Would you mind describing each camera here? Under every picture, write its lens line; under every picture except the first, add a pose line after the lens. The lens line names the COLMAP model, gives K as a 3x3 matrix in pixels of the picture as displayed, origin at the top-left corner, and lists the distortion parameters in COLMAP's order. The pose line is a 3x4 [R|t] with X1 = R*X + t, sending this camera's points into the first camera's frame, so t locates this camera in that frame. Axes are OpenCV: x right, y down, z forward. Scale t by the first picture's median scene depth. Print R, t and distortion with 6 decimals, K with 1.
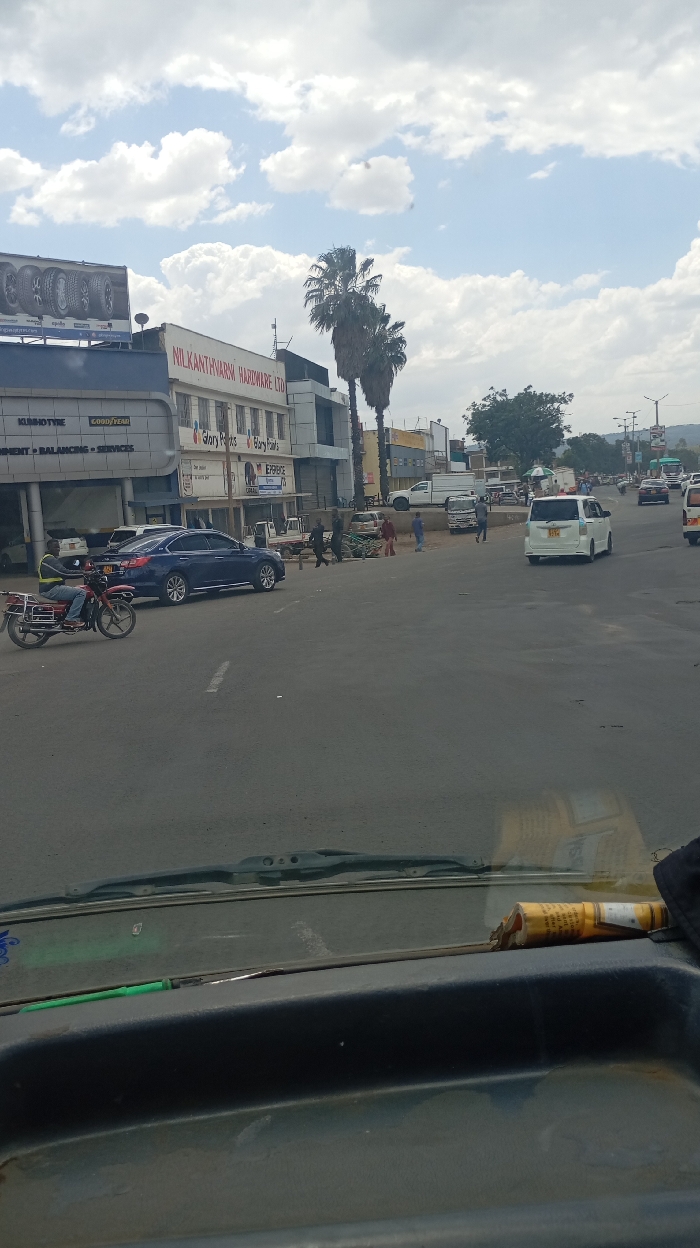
lens RADIAL K [[1020.4, 0, 329.9], [0, 1020.4, 645.8], [0, 0, 1]] dist [0.037244, -0.005451]
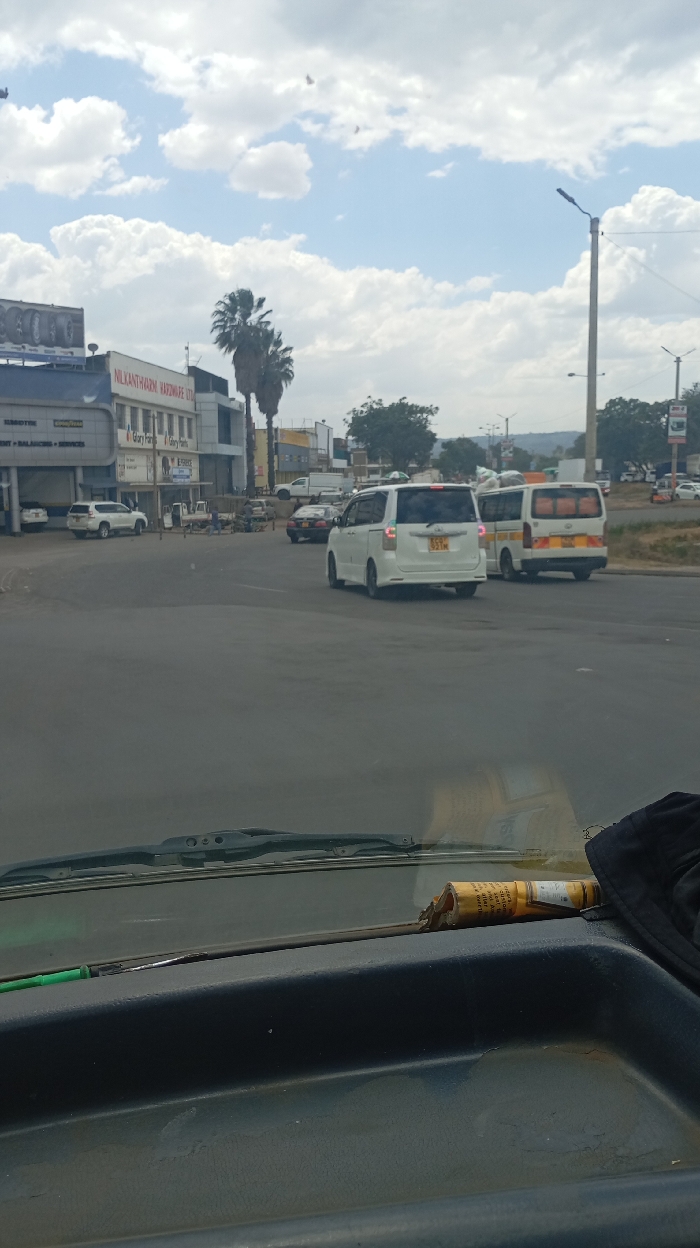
lens RADIAL K [[1057.4, 0, 349.9], [0, 1057.4, 668.1], [0, 0, 1]] dist [-0.002290, 0.003611]
pose [[0.991050, 0.029571, 0.130171, -0.012196], [-0.032967, 0.999168, 0.024009, 0.037488], [-0.129353, -0.028086, 0.991201, -0.287222]]
